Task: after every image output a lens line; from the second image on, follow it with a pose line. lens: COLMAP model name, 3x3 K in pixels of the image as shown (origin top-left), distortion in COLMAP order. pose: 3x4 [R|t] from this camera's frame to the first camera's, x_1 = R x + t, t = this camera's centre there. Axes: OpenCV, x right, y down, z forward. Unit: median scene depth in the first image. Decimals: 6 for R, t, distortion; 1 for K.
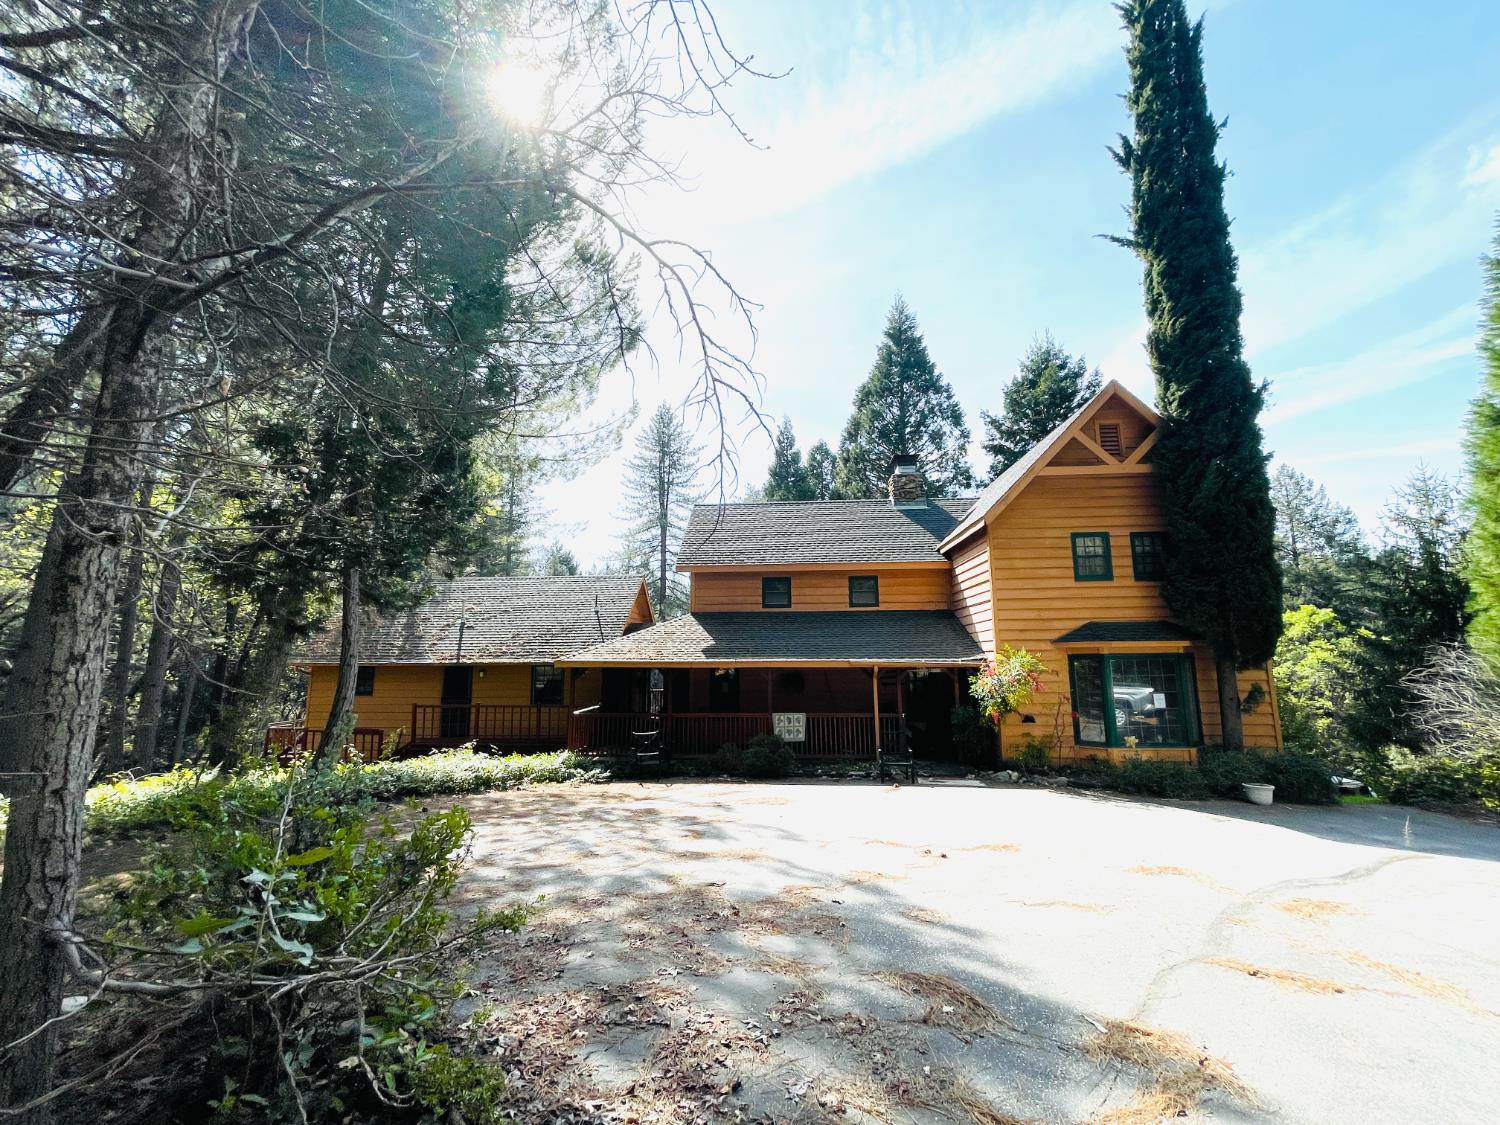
lens RADIAL K [[602.4, 0, 748.6], [0, 602.4, 562.7], [0, 0, 1]] dist [-0.001346, -0.000172]
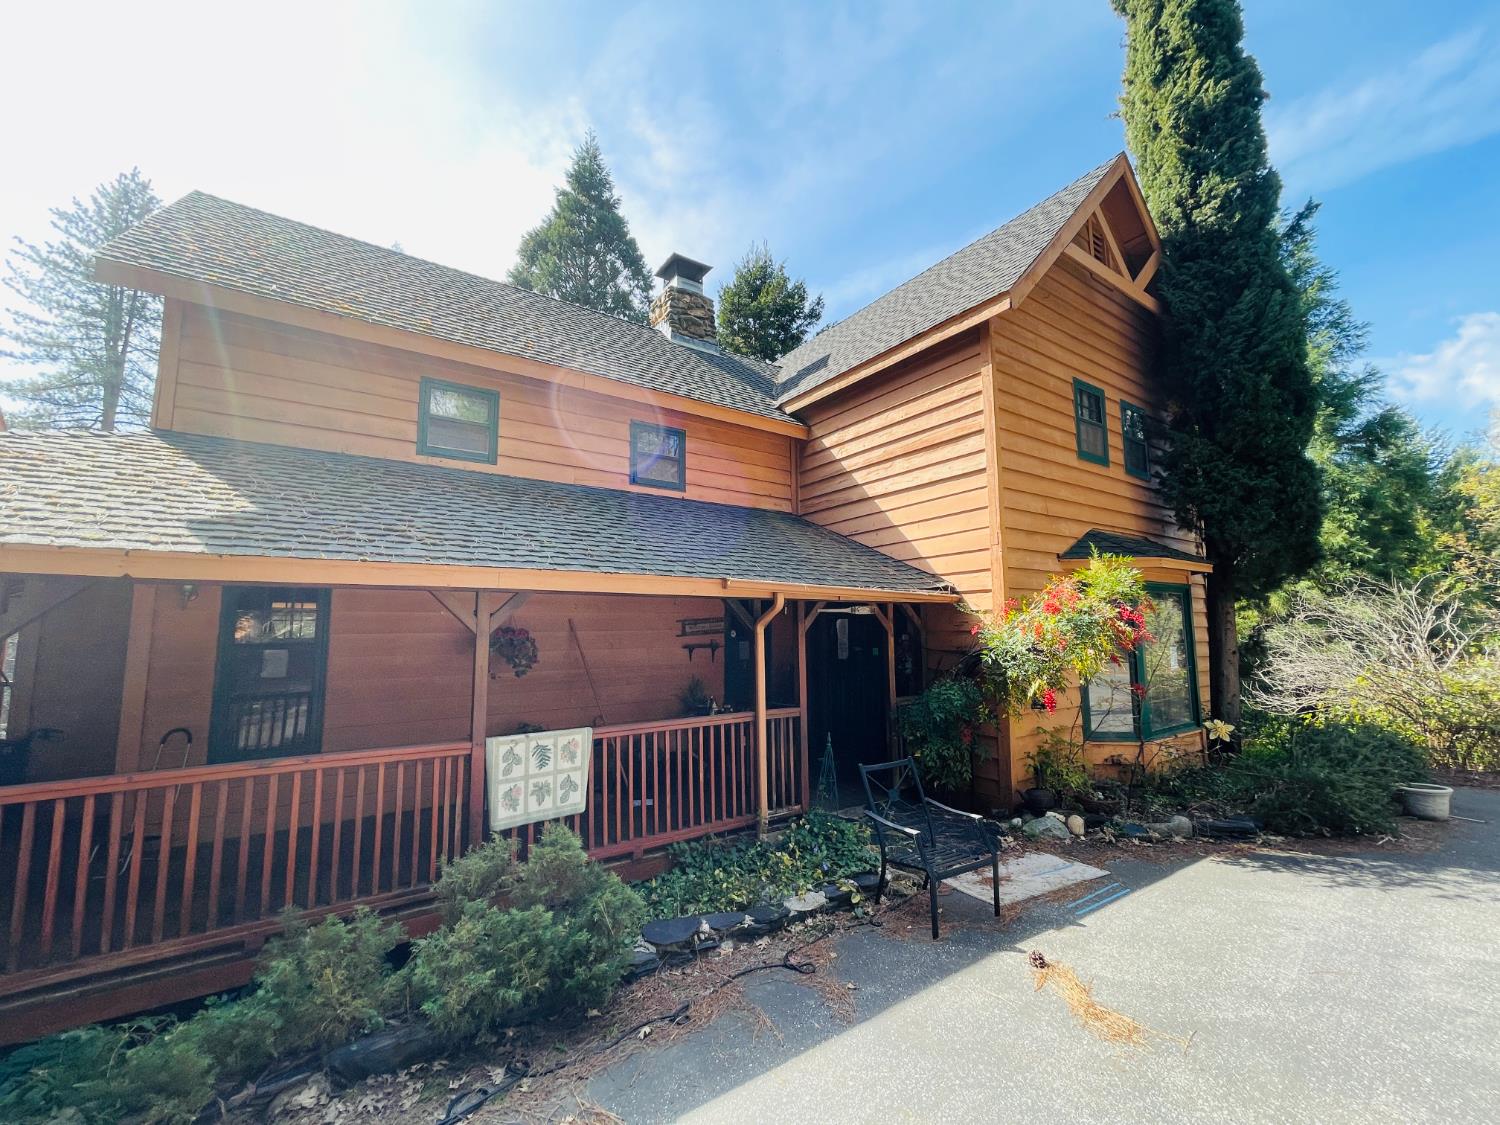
lens RADIAL K [[602.4, 0, 755.4], [0, 602.4, 567.5], [0, 0, 1]] dist [-0.001346, -0.000172]
pose [[0.779185, 0.063617, 0.623557, -0.051804], [-0.096259, 0.995180, 0.018753, 0.144387], [-0.619358, -0.074635, 0.781553, 0.685085]]
